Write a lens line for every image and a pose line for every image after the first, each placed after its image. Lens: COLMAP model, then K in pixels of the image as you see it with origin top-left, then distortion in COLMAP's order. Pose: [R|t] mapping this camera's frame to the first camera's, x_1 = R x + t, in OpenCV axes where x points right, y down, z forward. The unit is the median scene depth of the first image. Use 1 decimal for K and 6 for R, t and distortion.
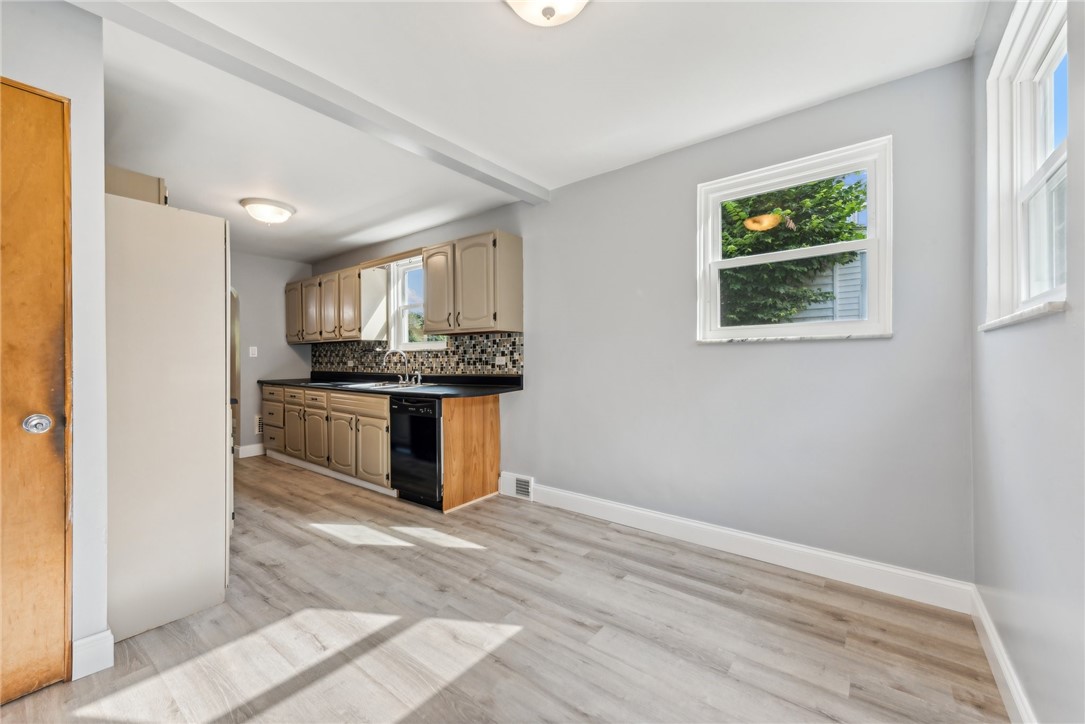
lens RADIAL K [[433.4, 0, 540.5], [0, 433.4, 355.1], [0, 0, 1]] dist [0.009182, -0.000158]
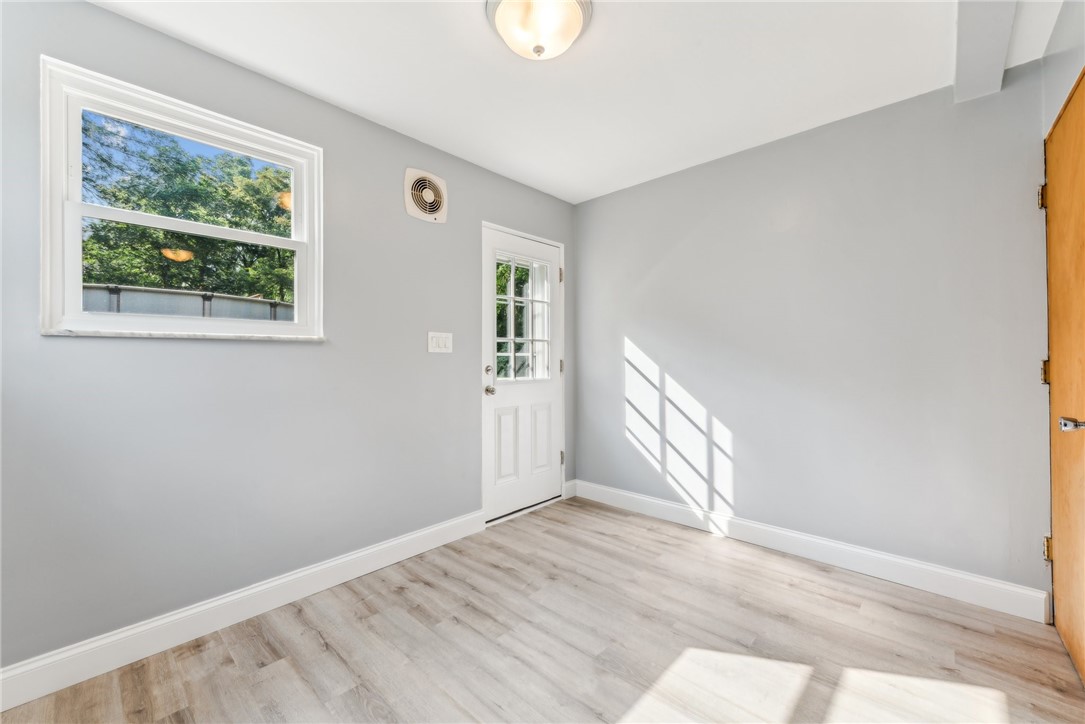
lens RADIAL K [[433.4, 0, 543.8], [0, 433.4, 361.2], [0, 0, 1]] dist [0.009182, -0.000158]
pose [[-0.995580, 0.018965, 0.091984, -0.084199], [0.018988, 0.999820, -0.000620, 0.018108], [-0.091979, 0.001129, -0.995760, 1.914158]]
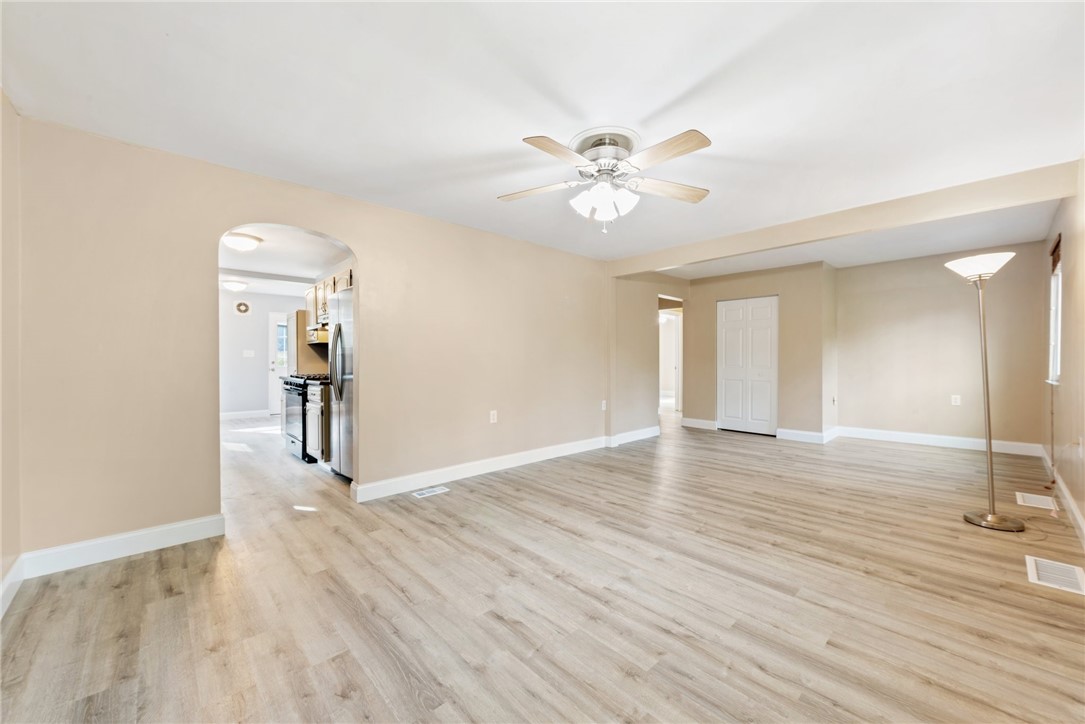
lens RADIAL K [[433.4, 0, 544.3], [0, 433.4, 360.7], [0, 0, 1]] dist [0.009182, -0.000158]
pose [[-0.983493, 0.015962, 0.180242, -3.933340], [0.015915, 0.999872, -0.001704, 0.086739], [-0.180246, 0.001193, -0.983621, 4.762328]]
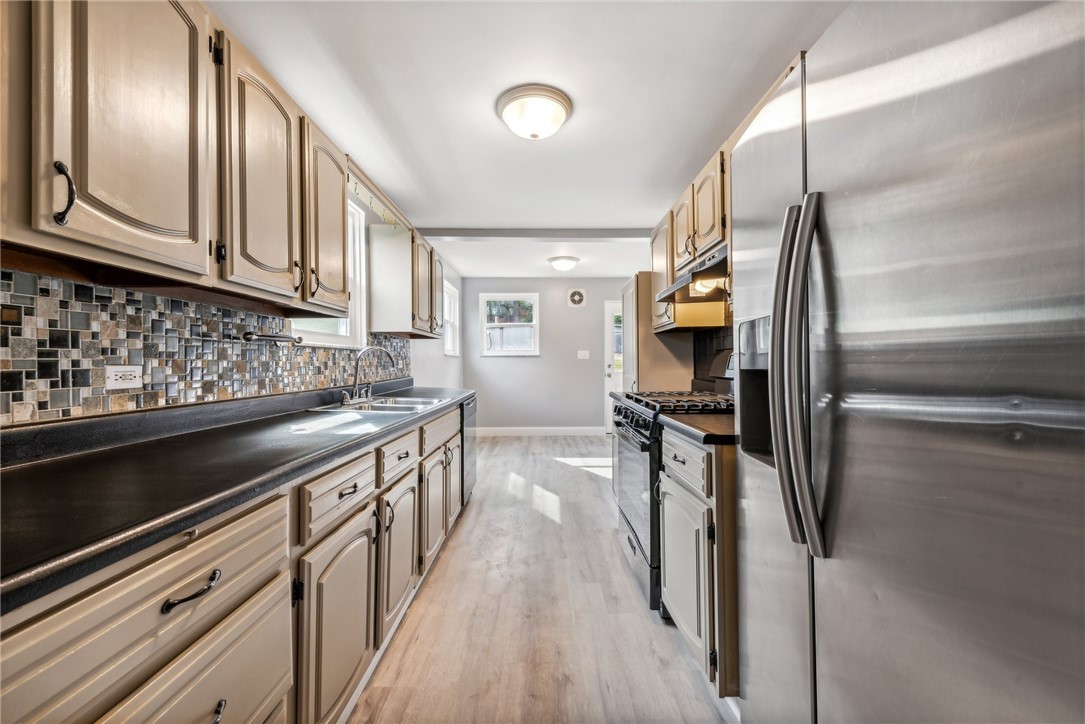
lens RADIAL K [[433.4, 0, 545.4], [0, 433.4, 360.5], [0, 0, 1]] dist [0.009182, -0.000158]
pose [[-0.618099, 0.022360, 0.785782, -2.554088], [0.013924, 0.999750, -0.017496, 0.059898], [-0.785977, 0.000127, -0.618256, 3.128983]]
